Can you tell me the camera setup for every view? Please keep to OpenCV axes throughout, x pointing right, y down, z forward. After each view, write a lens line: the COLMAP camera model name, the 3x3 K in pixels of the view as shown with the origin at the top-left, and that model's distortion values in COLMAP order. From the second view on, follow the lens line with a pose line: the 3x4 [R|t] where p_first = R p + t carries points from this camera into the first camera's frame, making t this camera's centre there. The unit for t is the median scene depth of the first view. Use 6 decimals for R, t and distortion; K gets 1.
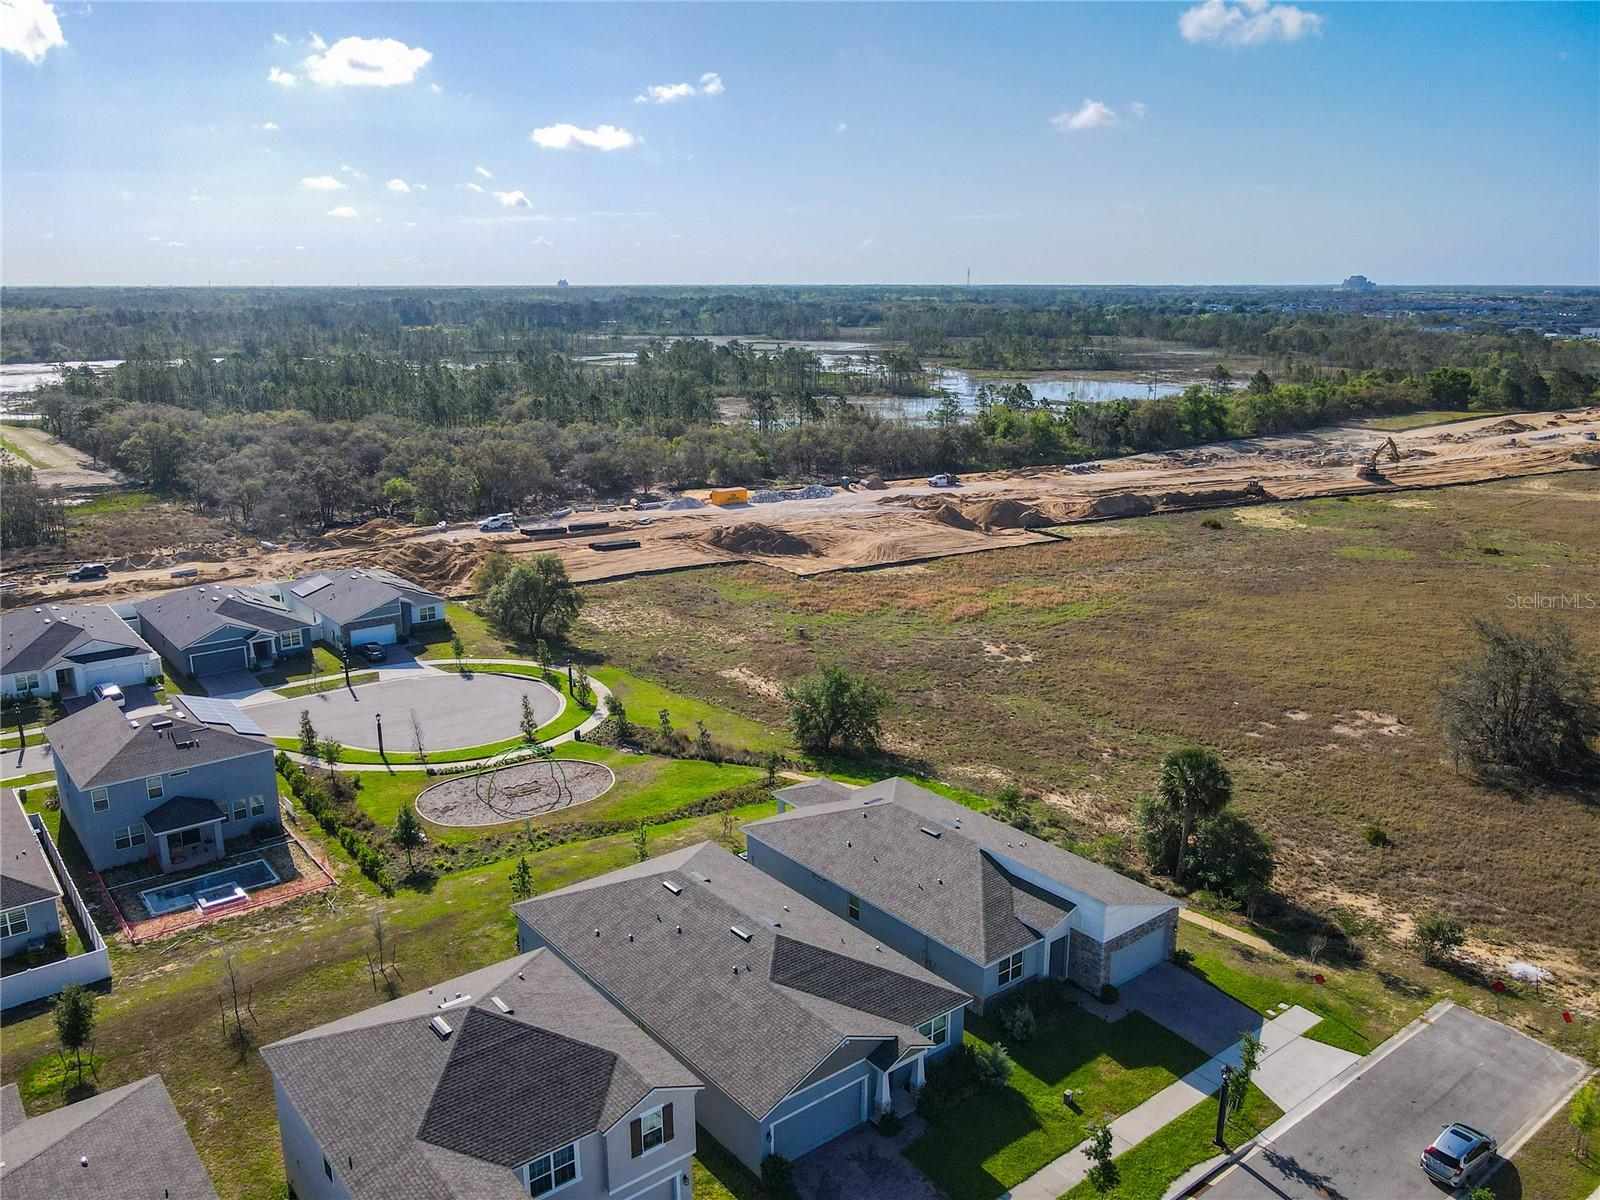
lens RADIAL K [[1239.9, 0, 790.8], [0, 1239.9, 600.8], [0, 0, 1]] dist [-0.003129, 0.008532]
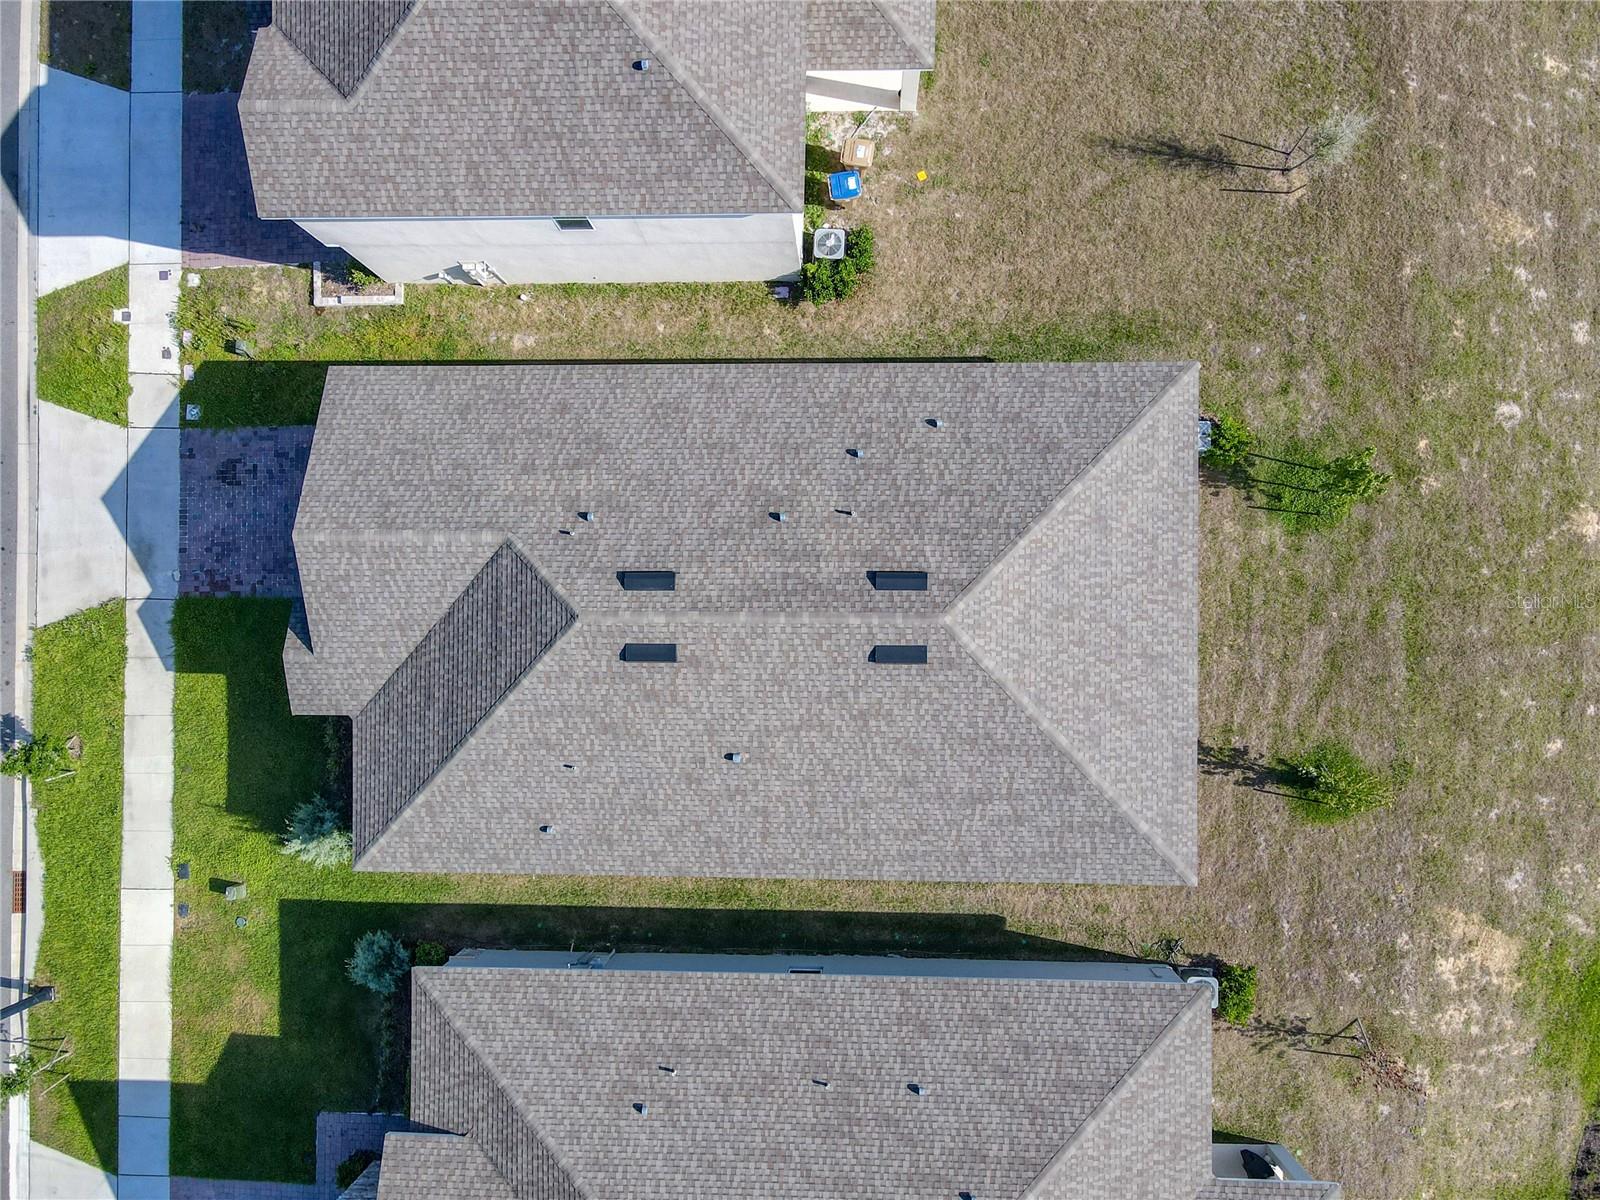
lens RADIAL K [[1214.0, 0, 803.6], [0, 1214.0, 639.5], [0, 0, 1]] dist [0.018543, -0.003928]
pose [[-0.626057, 0.779316, 0.026805, -0.033860], [-0.144612, -0.149815, 0.978081, -0.103342], [0.766250, 0.608459, 0.206491, 0.446467]]
